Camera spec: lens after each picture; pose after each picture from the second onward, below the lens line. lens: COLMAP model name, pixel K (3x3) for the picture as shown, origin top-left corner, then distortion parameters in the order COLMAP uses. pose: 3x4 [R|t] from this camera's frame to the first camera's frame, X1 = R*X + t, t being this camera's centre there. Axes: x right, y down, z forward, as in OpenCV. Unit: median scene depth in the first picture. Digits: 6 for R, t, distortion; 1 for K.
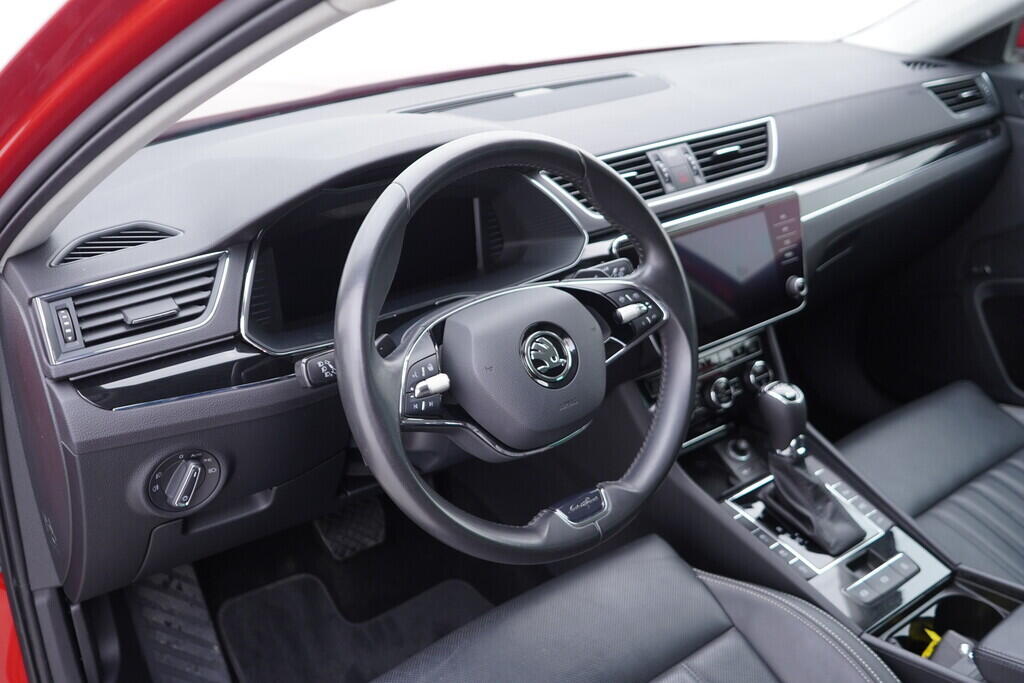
lens RADIAL K [[1011.0, 0, 512.0], [0, 1011.0, 341.5], [0, 0, 1]] dist [-0.002504, 0.004547]
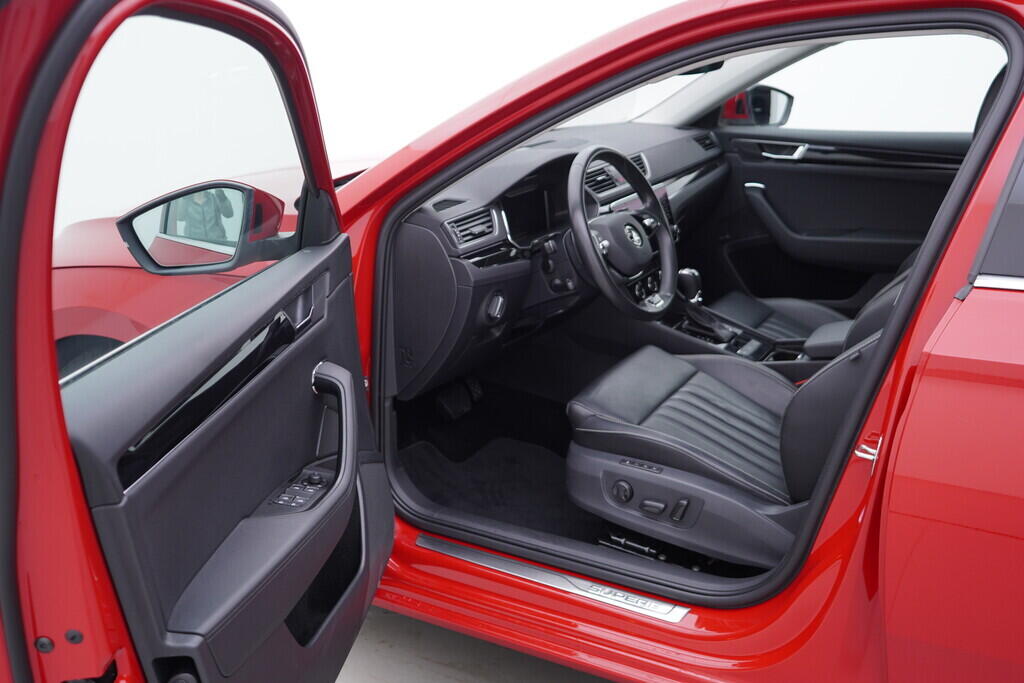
lens RADIAL K [[1138.1, 0, 512.0], [0, 1138.1, 341.5], [0, 0, 1]] dist [-0.013469, -0.008372]
pose [[0.914736, -0.115739, 0.387122, -1.002639], [0.170616, 0.979131, -0.110418, 0.391631], [-0.366263, 0.167053, 0.915393, -1.007575]]
